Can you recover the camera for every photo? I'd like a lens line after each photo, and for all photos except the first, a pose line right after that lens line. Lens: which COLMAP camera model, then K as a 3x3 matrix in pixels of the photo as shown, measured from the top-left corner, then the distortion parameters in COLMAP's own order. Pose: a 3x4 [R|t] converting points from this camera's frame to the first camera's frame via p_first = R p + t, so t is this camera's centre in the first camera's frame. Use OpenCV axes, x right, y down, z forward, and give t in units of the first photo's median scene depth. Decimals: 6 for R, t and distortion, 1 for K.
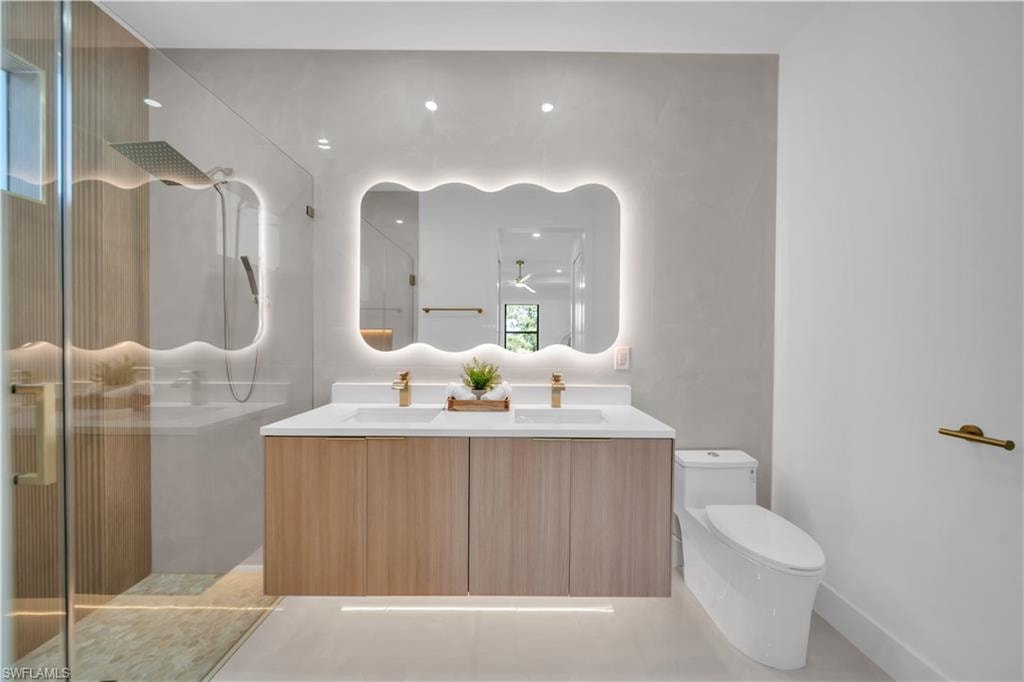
lens RADIAL K [[354.1, 0, 514.9], [0, 354.1, 346.9], [0, 0, 1]] dist [0.000643, -0.001146]
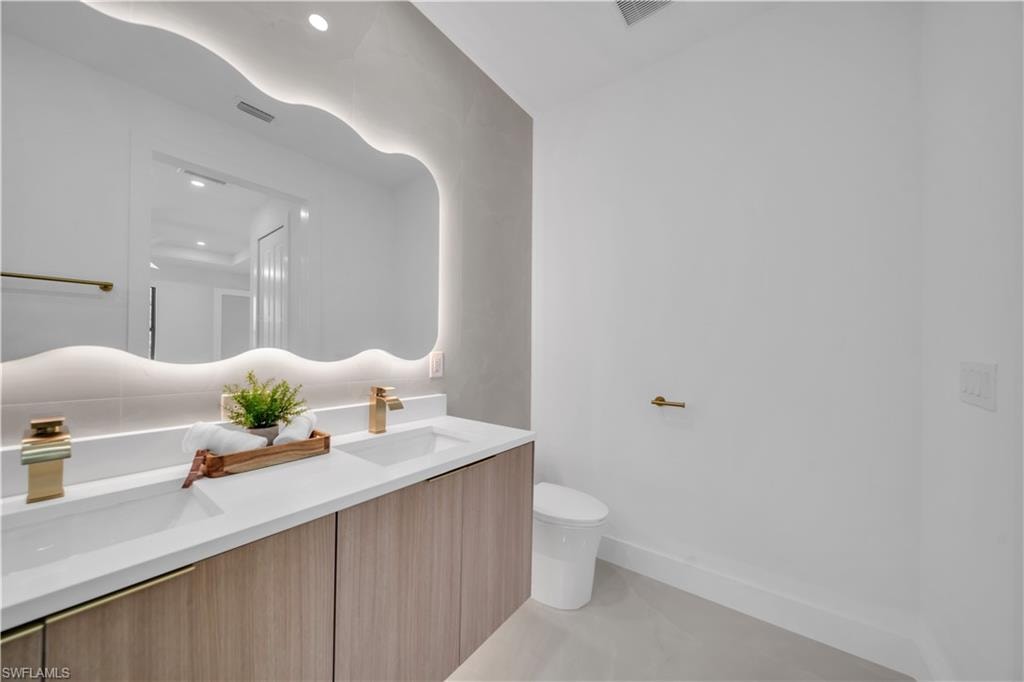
lens RADIAL K [[354.1, 0, 514.9], [0, 354.1, 346.9], [0, 0, 1]] dist [0.000643, -0.001146]
pose [[0.599945, 0.005422, 0.800023, -0.317025], [0.000479, 0.999974, -0.007136, -0.006658], [-0.800041, 0.004665, 0.599927, 0.321767]]
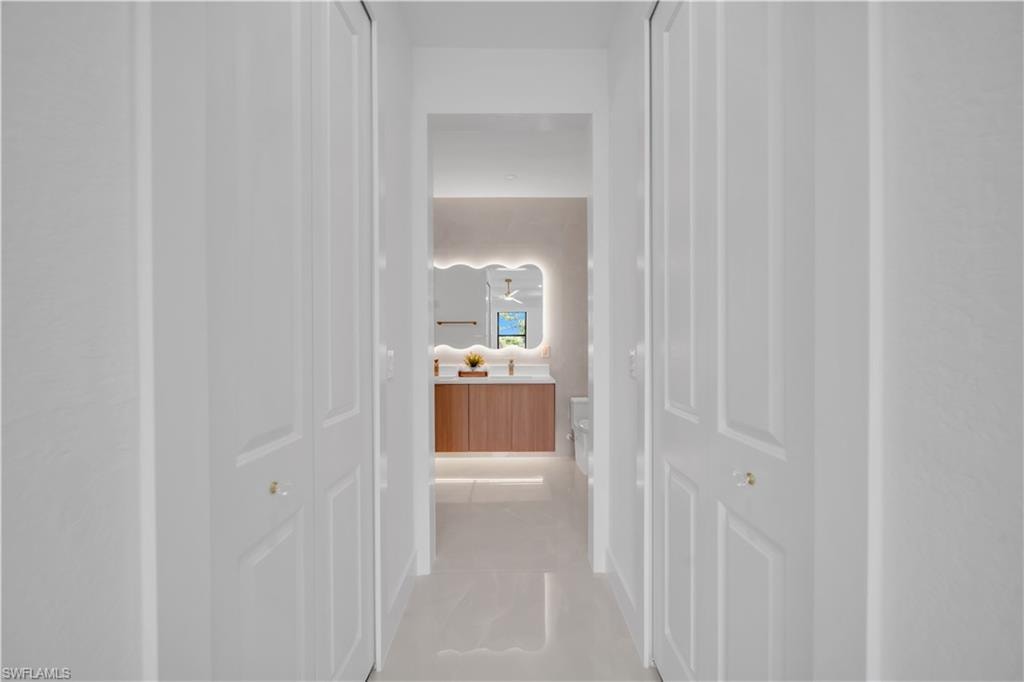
lens RADIAL K [[354.1, 0, 514.9], [0, 354.1, 346.9], [0, 0, 1]] dist [0.000643, -0.001146]
pose [[0.999912, -0.013229, -0.001166, 0.143877], [0.013224, 0.999903, -0.004303, 0.015084], [0.001223, 0.004287, 0.999990, -1.047920]]
